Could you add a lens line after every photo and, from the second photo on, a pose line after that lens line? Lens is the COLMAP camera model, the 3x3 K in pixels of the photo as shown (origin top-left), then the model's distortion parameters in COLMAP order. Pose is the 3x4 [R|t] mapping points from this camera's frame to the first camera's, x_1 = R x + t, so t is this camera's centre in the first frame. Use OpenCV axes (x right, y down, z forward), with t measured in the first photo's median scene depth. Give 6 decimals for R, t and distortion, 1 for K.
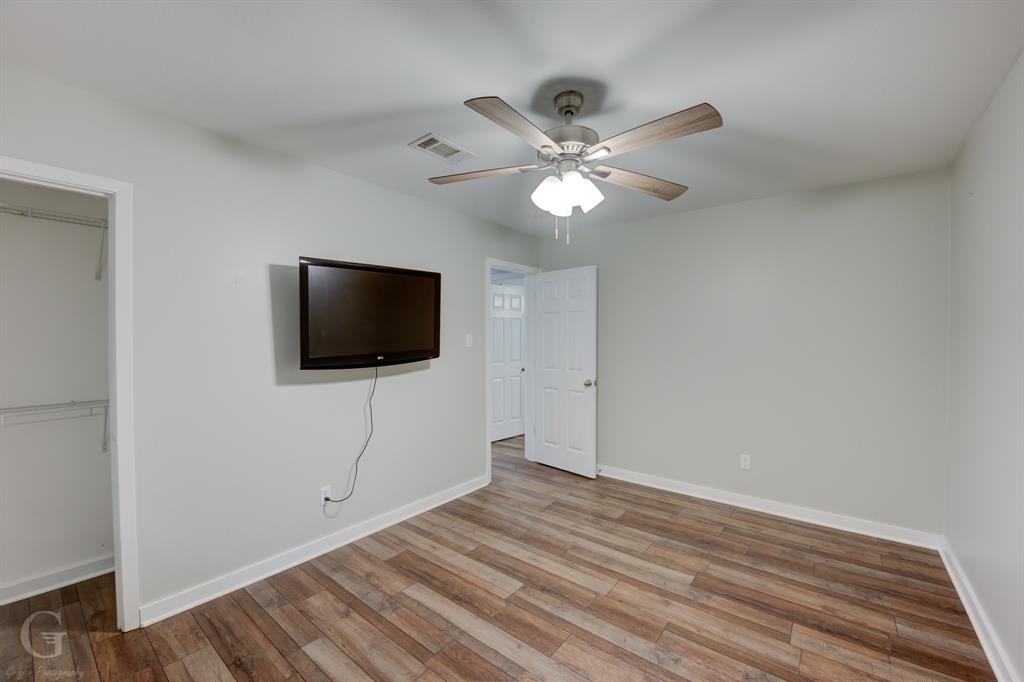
lens RADIAL K [[406.4, 0, 511.7], [0, 406.4, 339.2], [0, 0, 1]] dist [0.003916, 0.000098]
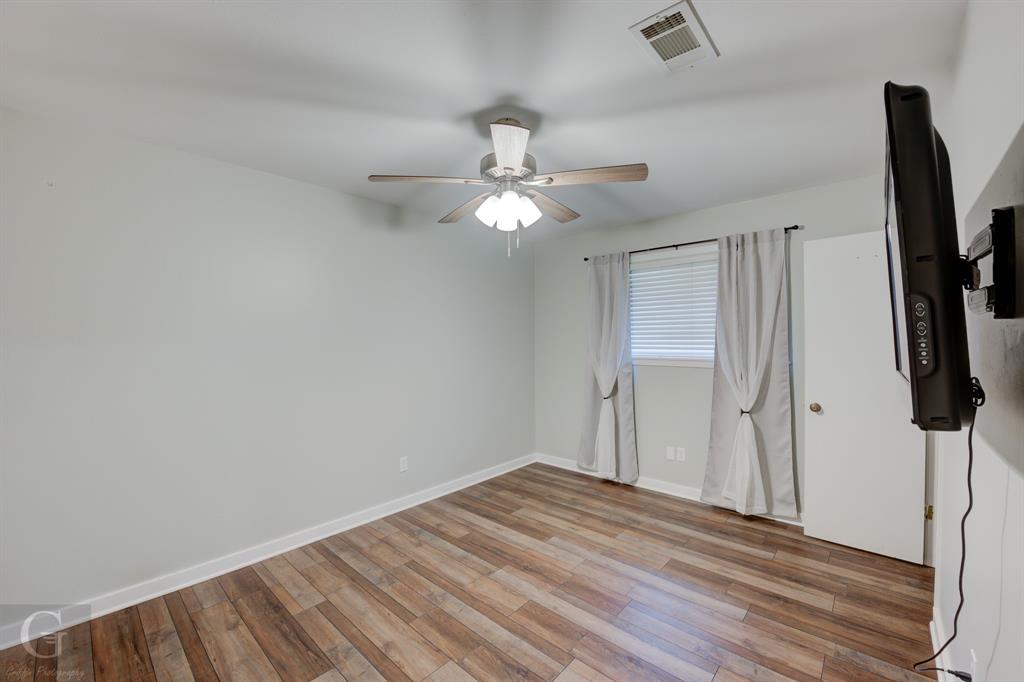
lens RADIAL K [[406.4, 0, 512.9], [0, 406.4, 340.3], [0, 0, 1]] dist [0.003916, 0.000098]
pose [[-0.998185, 0.007207, 0.059784, 0.058732], [0.007700, 0.999938, 0.008014, -0.013901], [-0.059723, 0.008460, -0.998179, 1.943427]]
